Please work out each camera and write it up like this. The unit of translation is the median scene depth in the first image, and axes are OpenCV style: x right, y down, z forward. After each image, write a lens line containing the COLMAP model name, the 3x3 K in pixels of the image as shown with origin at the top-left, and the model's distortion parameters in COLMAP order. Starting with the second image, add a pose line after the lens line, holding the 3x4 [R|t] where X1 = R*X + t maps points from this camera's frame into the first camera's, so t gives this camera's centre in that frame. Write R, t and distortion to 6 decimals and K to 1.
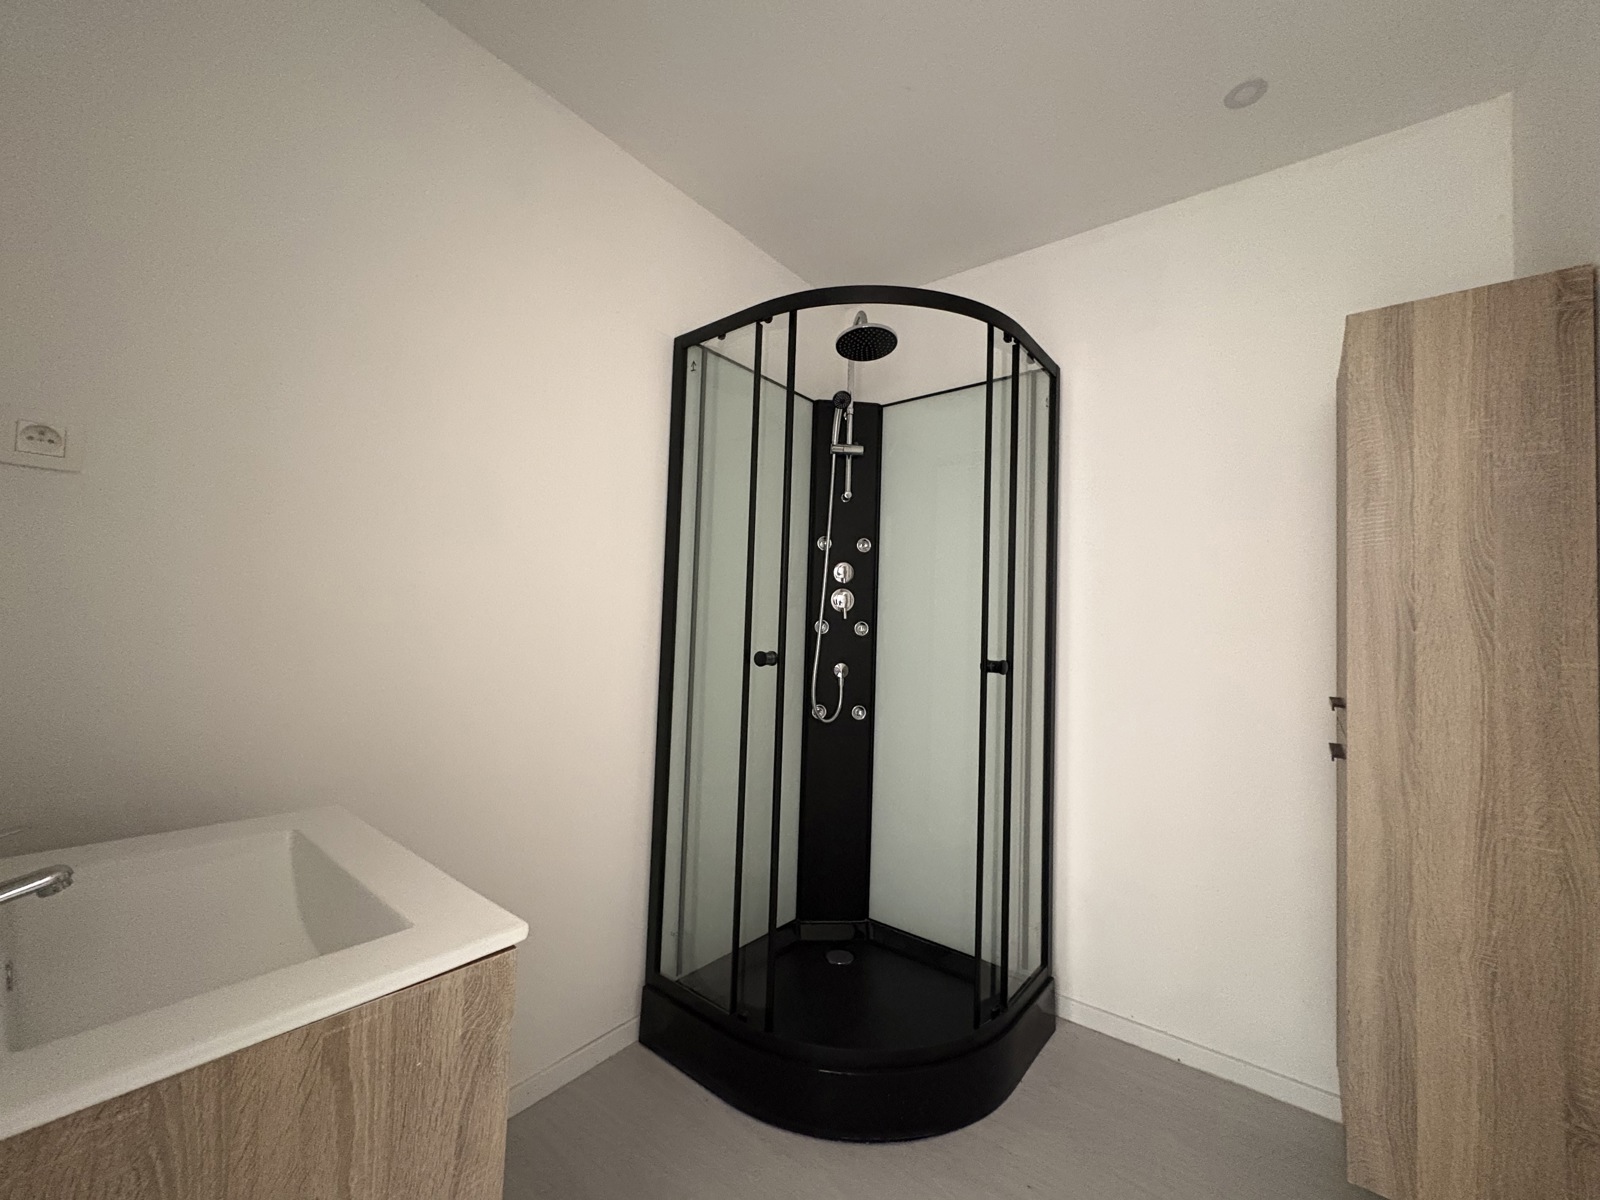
lens RADIAL K [[640.1, 0, 803.8], [0, 640.1, 604.0], [0, 0, 1]] dist [0.003024, 0.000146]
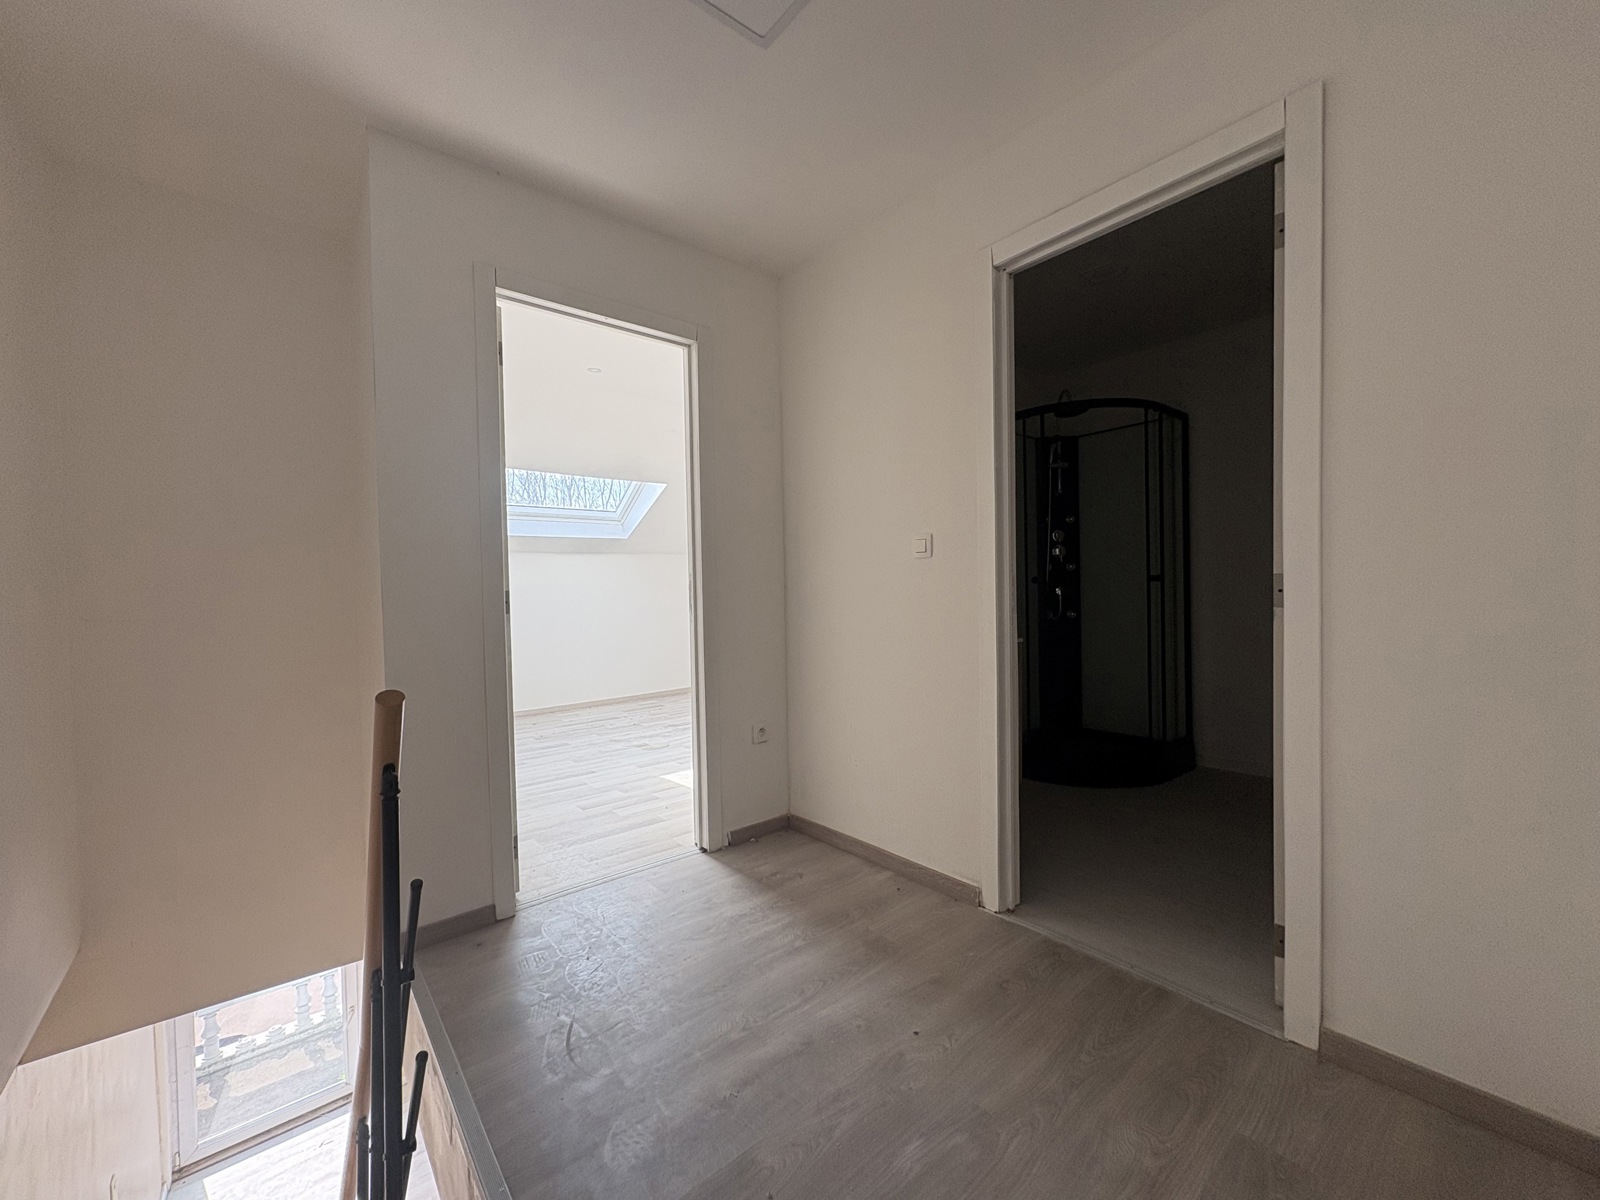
lens RADIAL K [[640.1, 0, 797.0], [0, 640.1, 605.2], [0, 0, 1]] dist [0.003024, 0.000146]
pose [[0.974088, -0.052819, -0.219916, -0.299657], [0.066043, 0.996397, 0.053217, 0.001197], [0.216313, -0.066361, 0.974066, -1.013888]]
